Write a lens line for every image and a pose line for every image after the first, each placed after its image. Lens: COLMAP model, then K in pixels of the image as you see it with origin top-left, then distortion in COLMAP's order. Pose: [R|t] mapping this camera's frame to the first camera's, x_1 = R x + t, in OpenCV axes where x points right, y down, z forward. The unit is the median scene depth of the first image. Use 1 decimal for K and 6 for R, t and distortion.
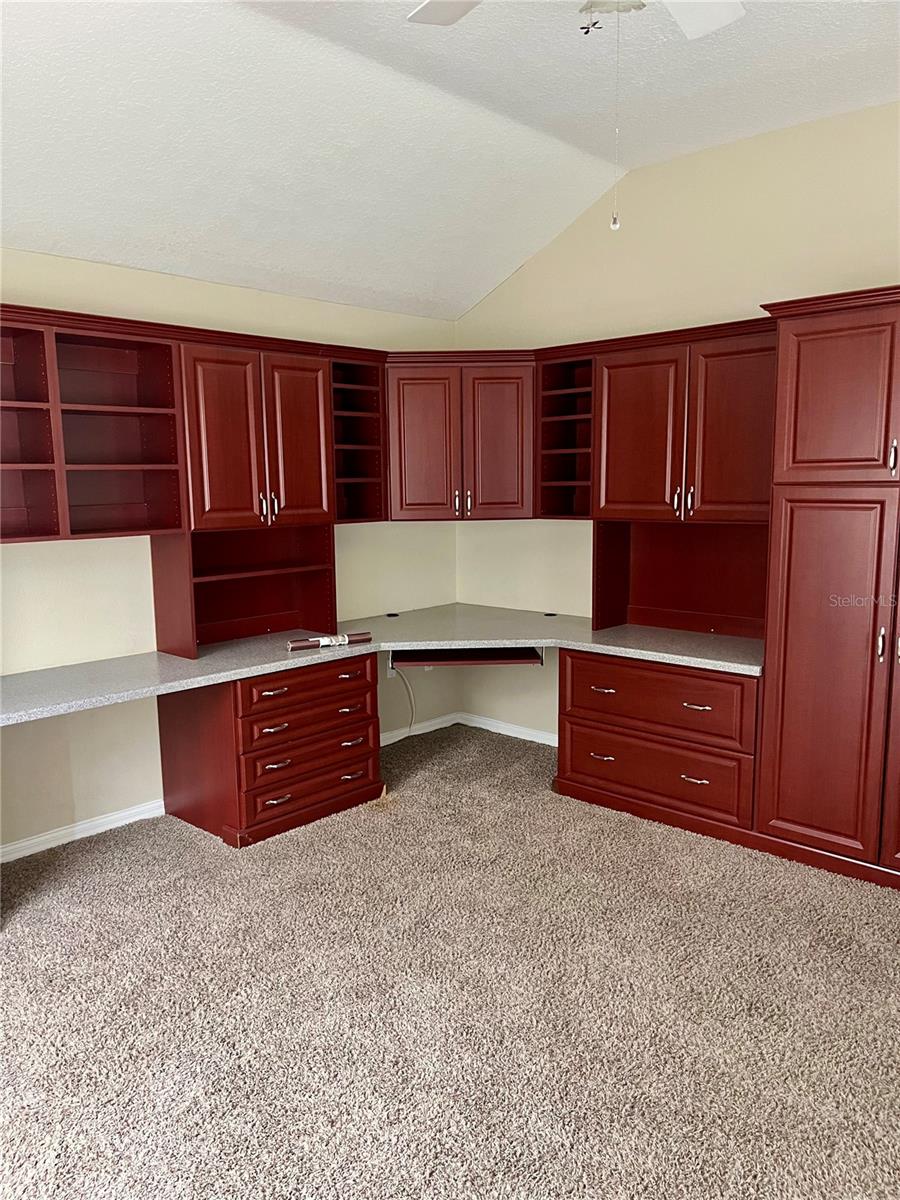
lens RADIAL K [[906.7, 0, 454.4], [0, 906.7, 600.9], [0, 0, 1]] dist [0.015893, -0.027360]
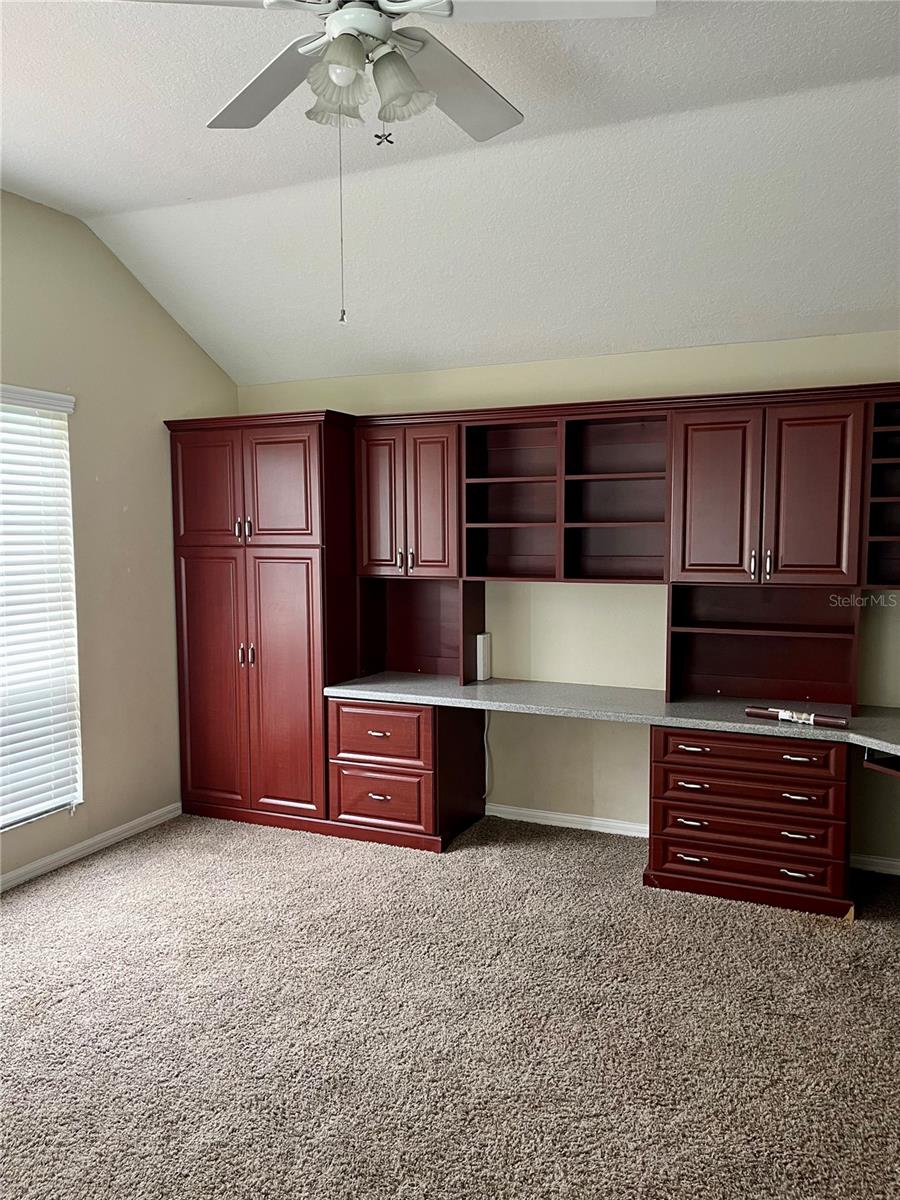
lens RADIAL K [[906.7, 0, 453.3], [0, 906.7, 603.8], [0, 0, 1]] dist [0.015893, -0.027360]
pose [[0.303423, 0.084456, -0.949106, 0.650233], [-0.135958, 0.989710, 0.044604, -0.065239], [0.943106, 0.115505, 0.311784, 0.416340]]
